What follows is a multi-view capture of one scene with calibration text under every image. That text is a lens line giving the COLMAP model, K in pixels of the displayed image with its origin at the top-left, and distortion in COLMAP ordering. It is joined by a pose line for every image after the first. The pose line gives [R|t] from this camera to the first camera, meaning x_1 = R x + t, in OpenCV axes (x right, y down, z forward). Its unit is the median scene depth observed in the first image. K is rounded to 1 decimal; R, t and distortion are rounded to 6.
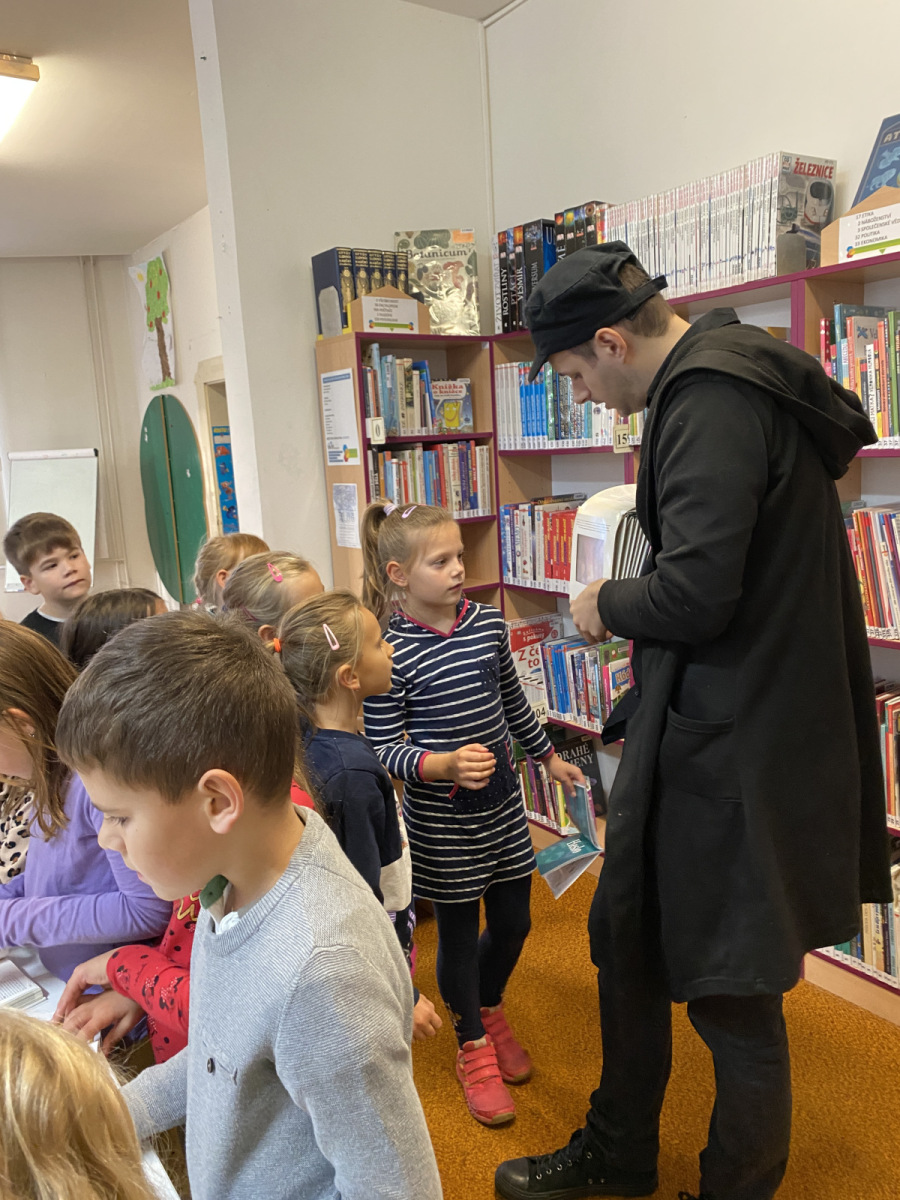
lens RADIAL K [[924.3, 0, 454.6], [0, 924.3, 599.0], [0, 0, 1]] dist [0.026696, -0.026706]
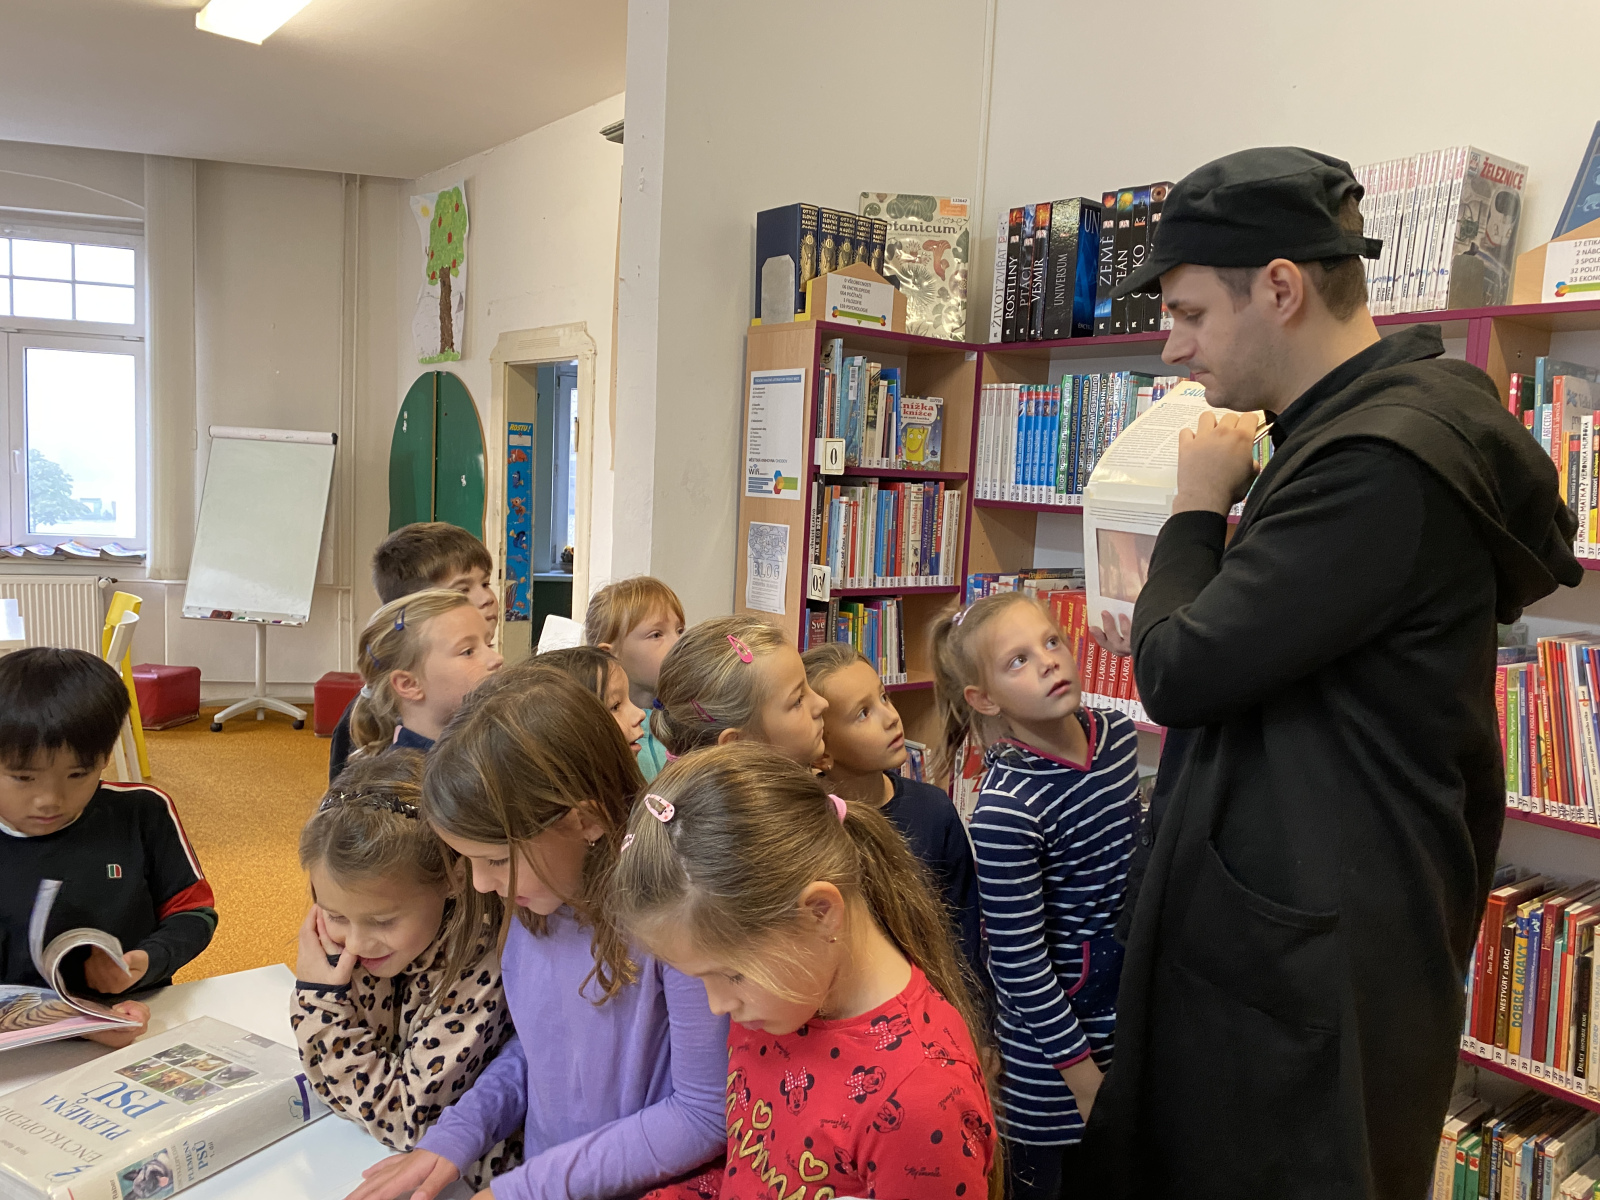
lens RADIAL K [[1232.4, 0, 787.3], [0, 1232.4, 594.5], [0, 0, 1]] dist [0.026696, -0.026706]
pose [[0.993958, 0.097646, 0.050124, -0.151425], [-0.094006, 0.993075, -0.070462, -0.004417], [-0.056657, 0.065324, 0.996254, 0.051427]]
